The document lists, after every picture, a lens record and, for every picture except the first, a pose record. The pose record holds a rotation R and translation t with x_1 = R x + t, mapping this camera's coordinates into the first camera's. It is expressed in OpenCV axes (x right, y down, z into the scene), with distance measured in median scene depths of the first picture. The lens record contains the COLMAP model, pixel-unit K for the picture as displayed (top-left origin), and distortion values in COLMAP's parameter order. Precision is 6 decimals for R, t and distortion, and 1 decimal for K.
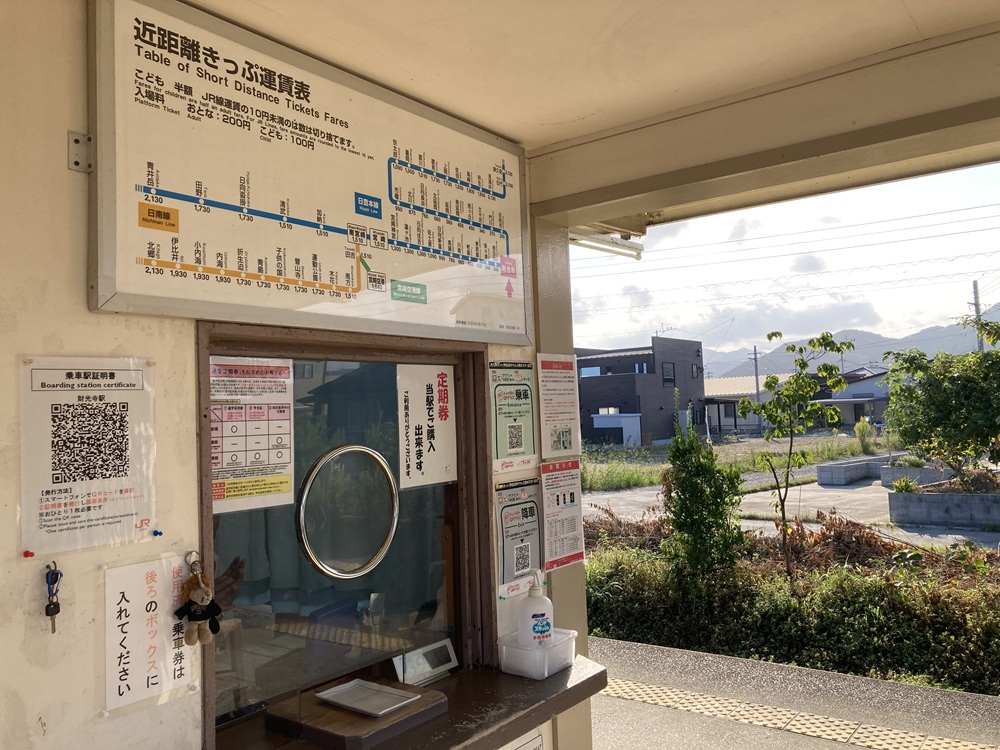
lens RADIAL K [[817.1, 0, 499.9], [0, 817.1, 373.9], [0, 0, 1]] dist [0.002495, -0.000721]
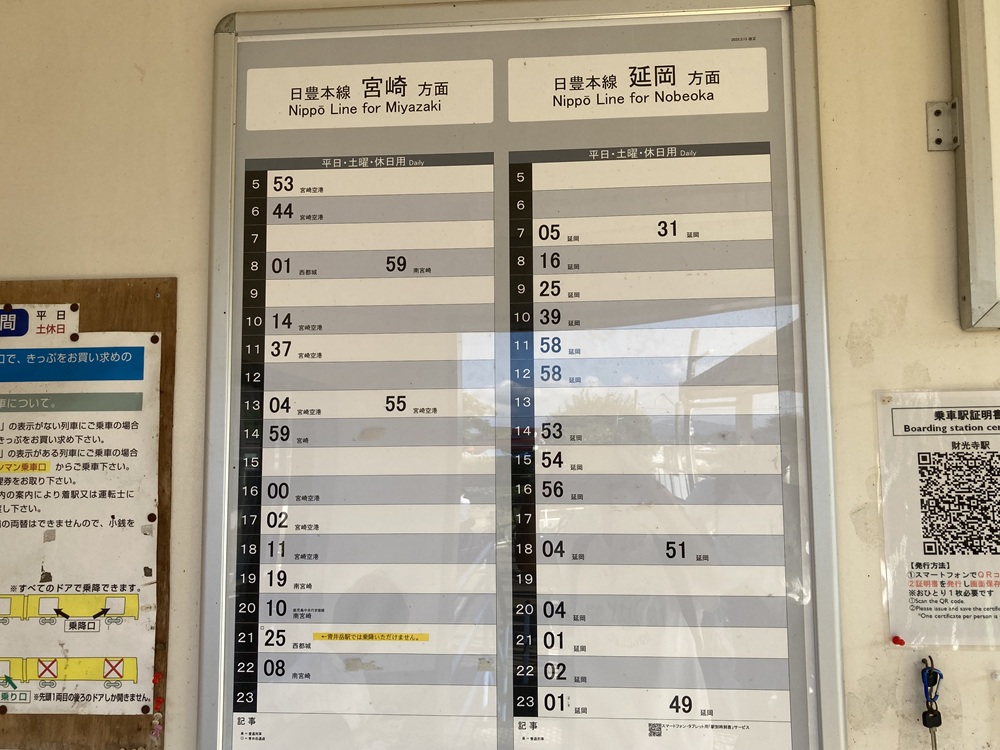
lens RADIAL K [[904.4, 0, 500.1], [0, 904.4, 376.1], [0, 0, 1]] dist [0.026713, -0.005614]
pose [[0.538185, -0.046126, -0.841564, -0.025130], [0.025091, 0.998936, -0.038705, -0.012377], [0.842453, -0.000285, 0.538770, 0.187409]]
